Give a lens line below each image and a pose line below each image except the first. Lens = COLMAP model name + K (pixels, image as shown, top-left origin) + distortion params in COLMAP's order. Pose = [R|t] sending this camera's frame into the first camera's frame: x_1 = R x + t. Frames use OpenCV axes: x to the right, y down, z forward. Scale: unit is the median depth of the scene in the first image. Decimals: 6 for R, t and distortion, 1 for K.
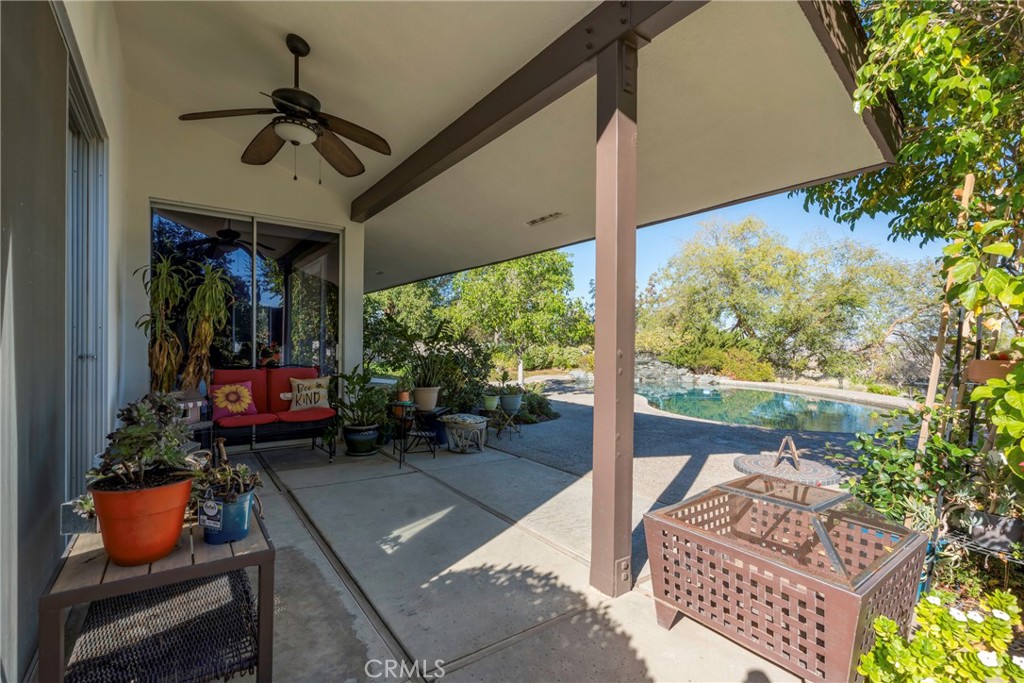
lens RADIAL K [[466.6, 0, 512.8], [0, 466.6, 350.4], [0, 0, 1]] dist [-0.005357, 0.000535]
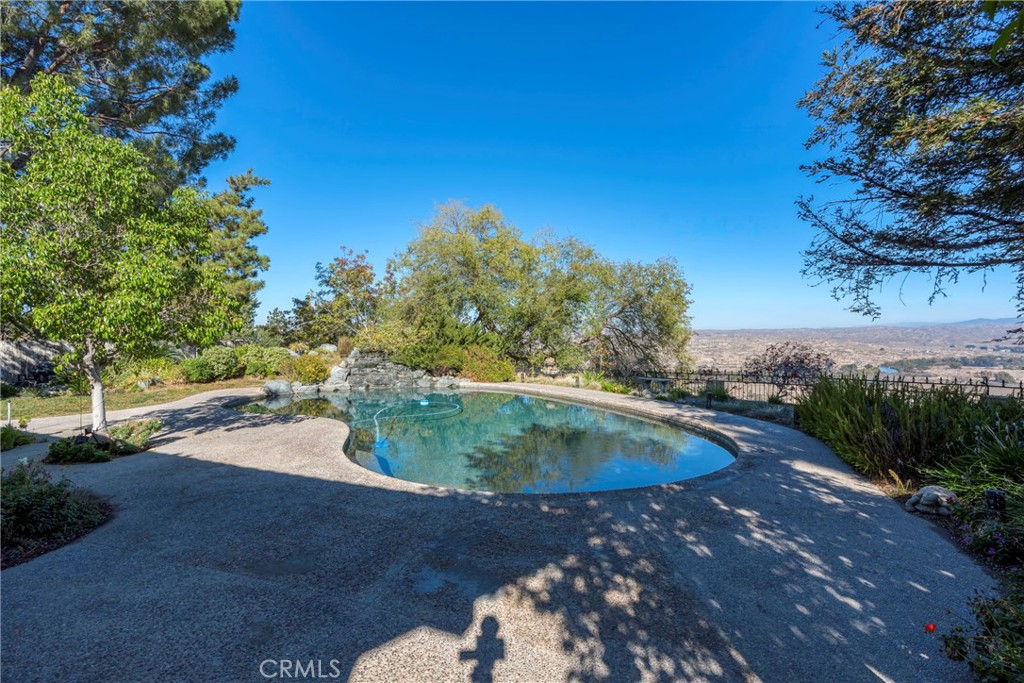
lens RADIAL K [[466.6, 0, 512.8], [0, 466.6, 350.4], [0, 0, 1]] dist [-0.005357, 0.000535]
pose [[0.869441, -0.026649, 0.493317, 0.096331], [0.018678, 0.999603, 0.021081, -0.010741], [-0.493683, -0.009114, 0.869594, 0.184837]]
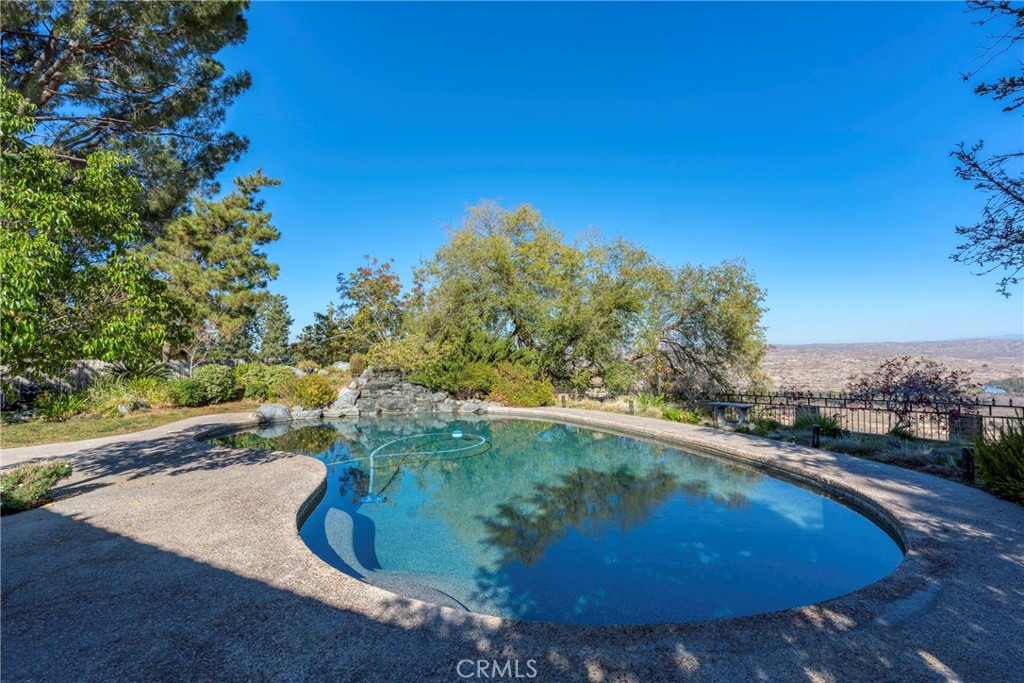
lens RADIAL K [[498.1, 0, 512.0], [0, 498.1, 352.8], [0, 0, 1]] dist [-0.002478, -0.000112]
pose [[0.909664, -0.016222, 0.415028, 0.145286], [0.023535, 0.999645, -0.012511, -0.008705], [-0.414678, 0.021149, 0.909722, 0.257240]]
